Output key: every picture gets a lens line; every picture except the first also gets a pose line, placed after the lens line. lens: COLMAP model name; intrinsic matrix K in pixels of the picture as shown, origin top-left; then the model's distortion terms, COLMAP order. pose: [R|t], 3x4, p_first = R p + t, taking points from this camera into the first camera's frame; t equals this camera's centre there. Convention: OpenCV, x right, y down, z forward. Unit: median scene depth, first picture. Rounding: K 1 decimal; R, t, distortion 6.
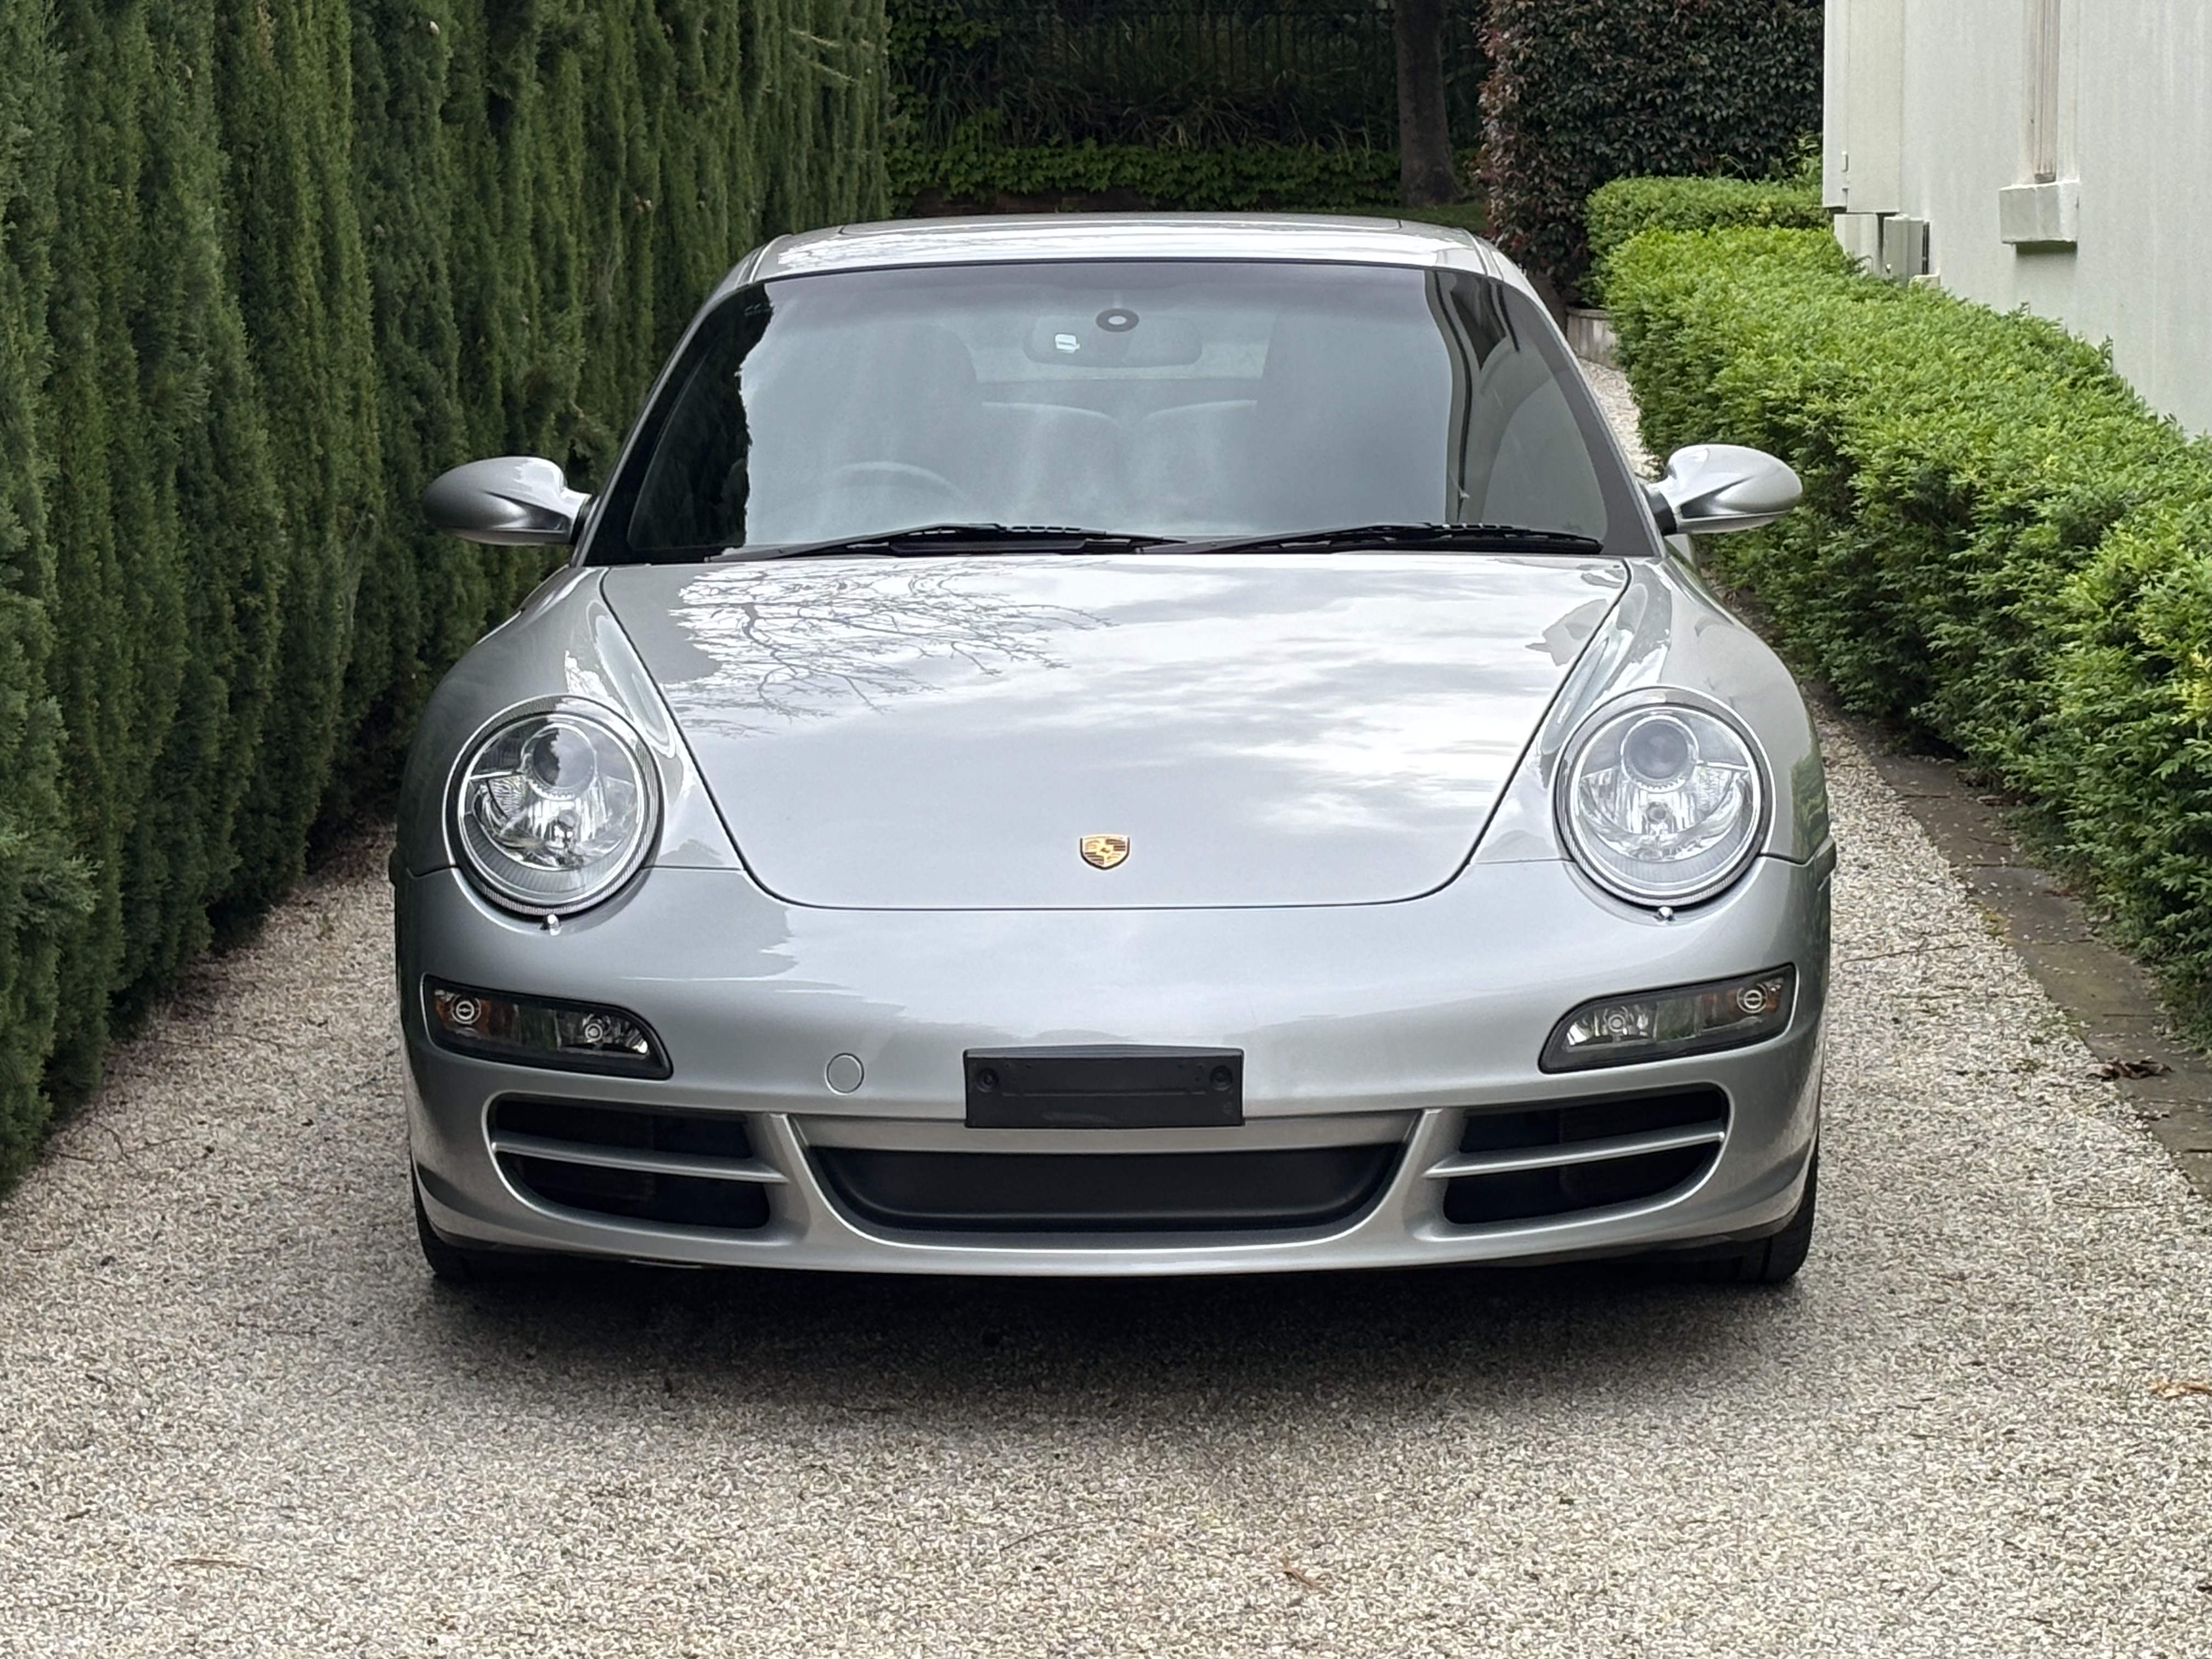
lens RADIAL K [[5824.9, 0, 1106.2], [0, 5824.9, 829.8], [0, 0, 1]] dist [0.046762, 0.000000]
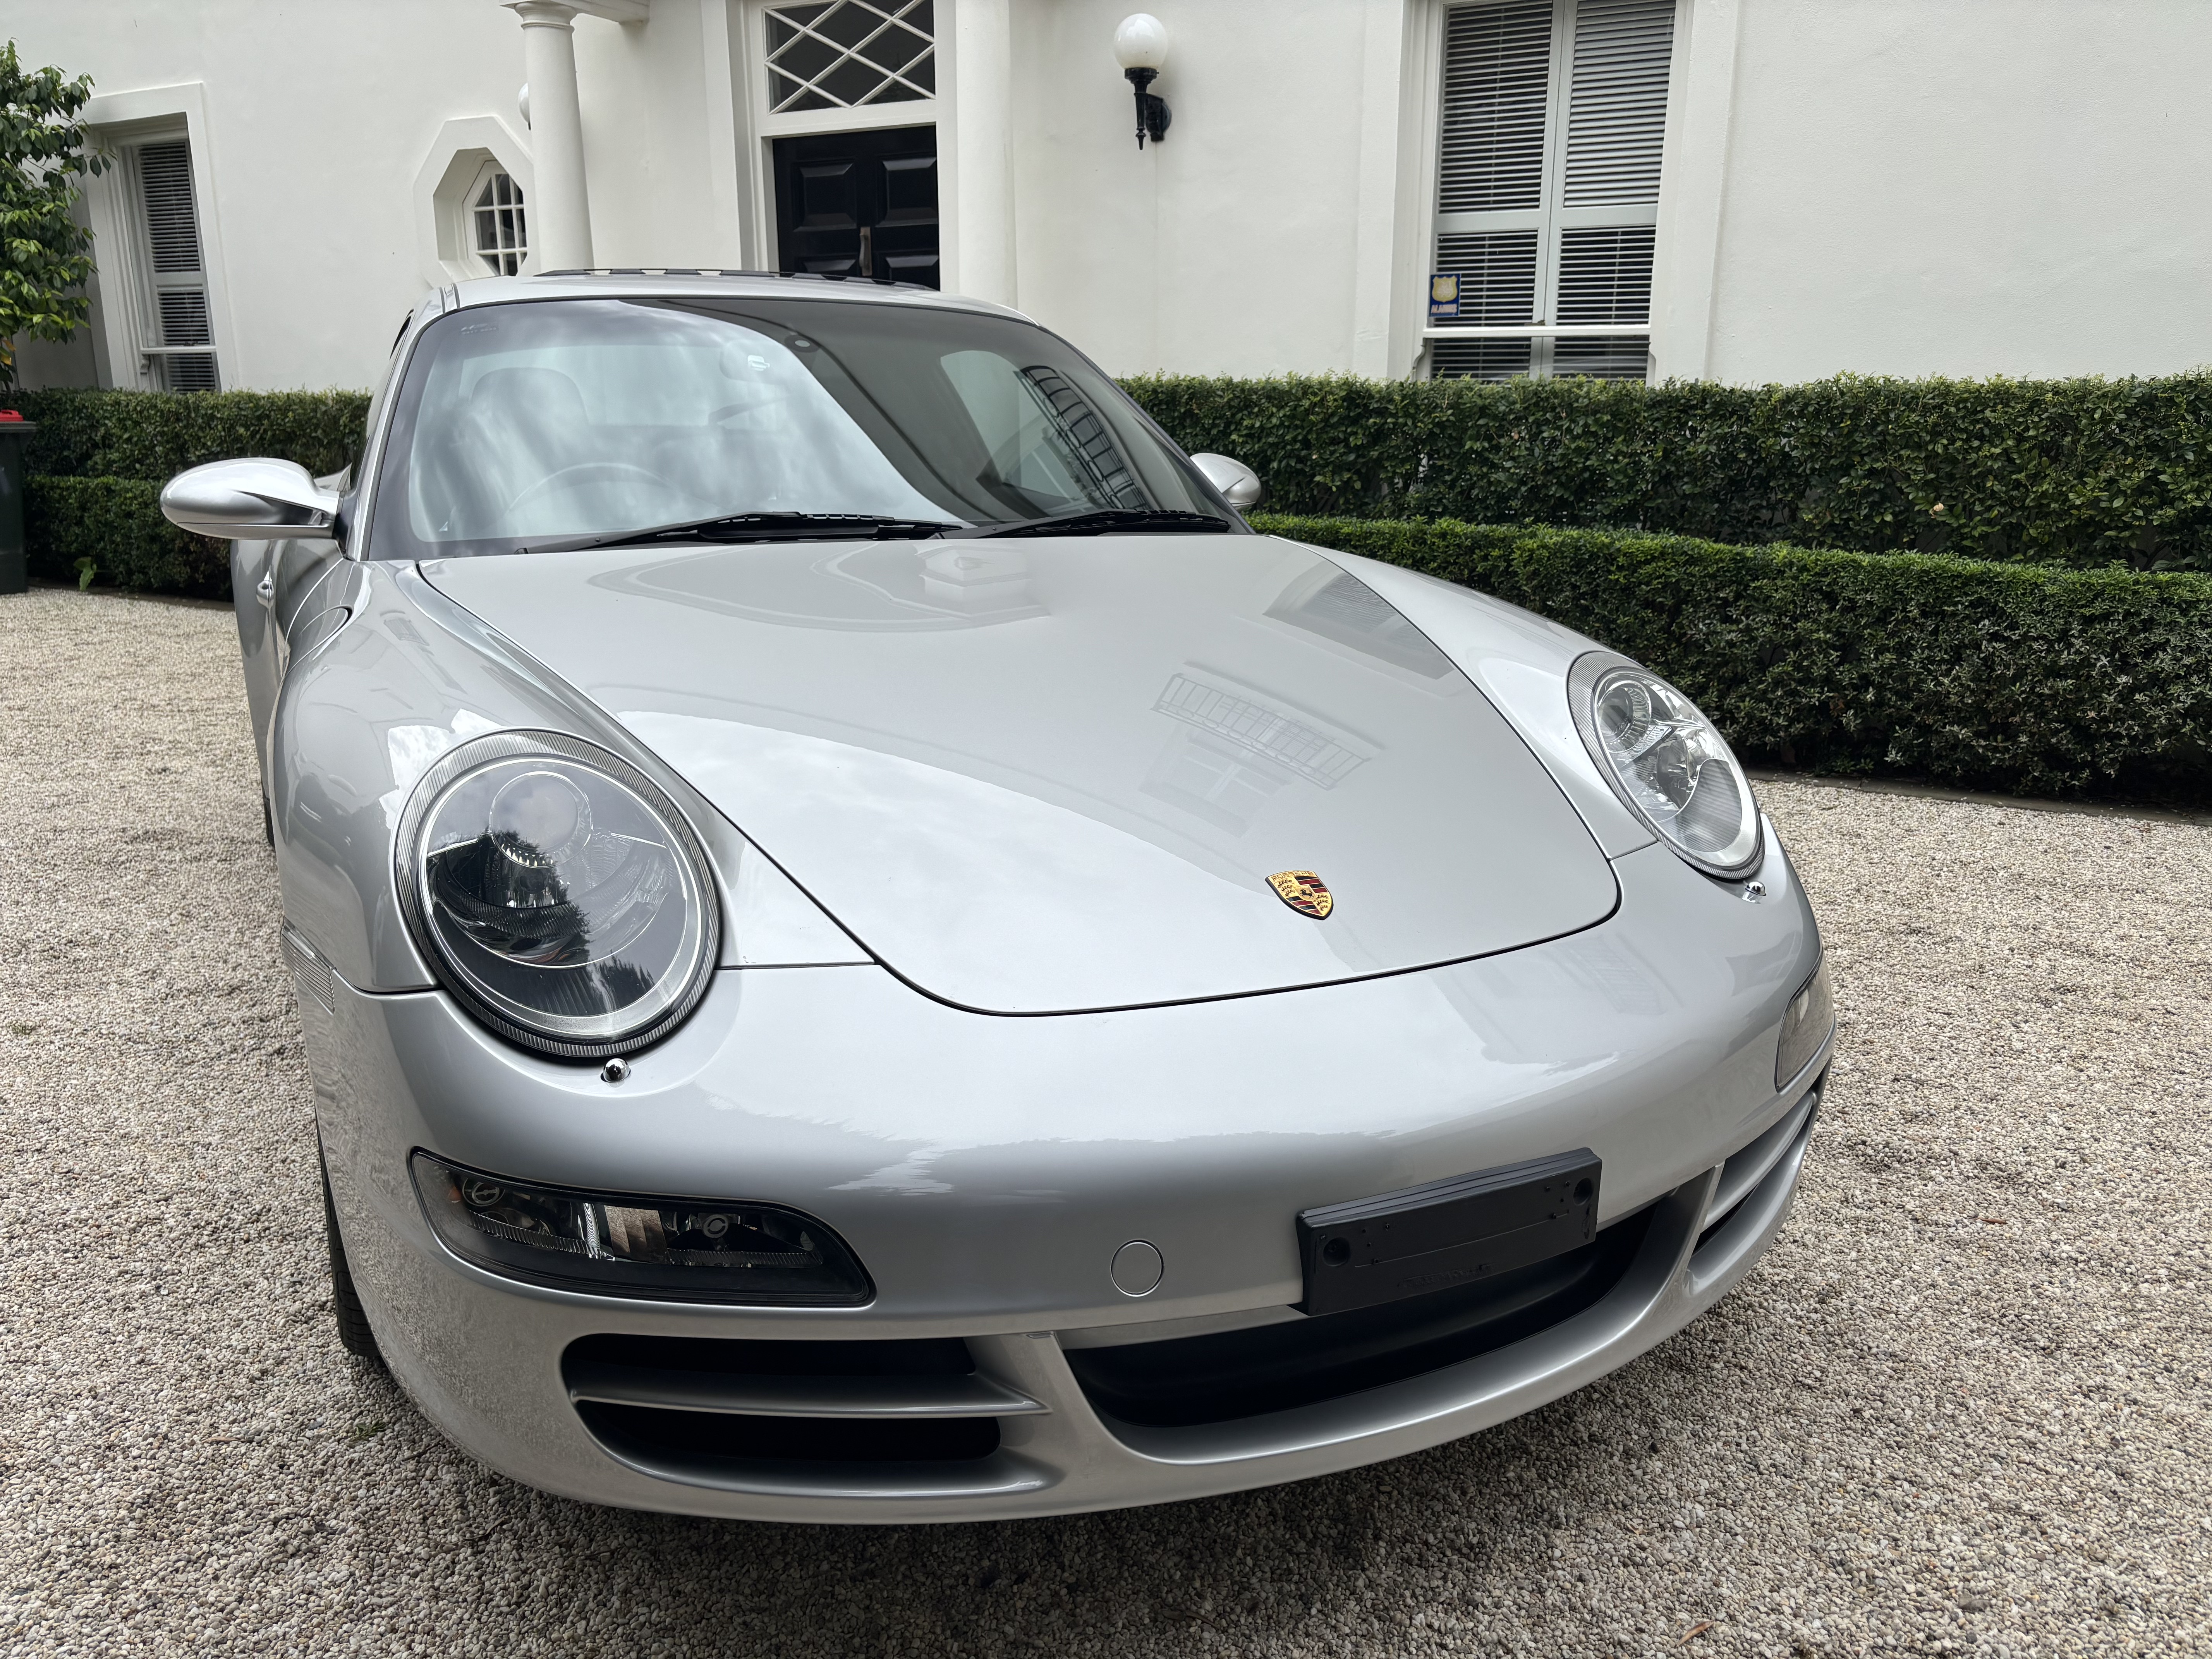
lens RADIAL K [[1687.6, 0, 1104.0], [0, 1687.6, 829.1], [0, 0, 1]] dist [0.001388, -0.002040]
pose [[0.896062, -0.083951, 0.435919, -0.128584], [0.032570, 0.991742, 0.124044, -0.035818], [-0.442733, -0.096953, 0.891396, 0.798073]]
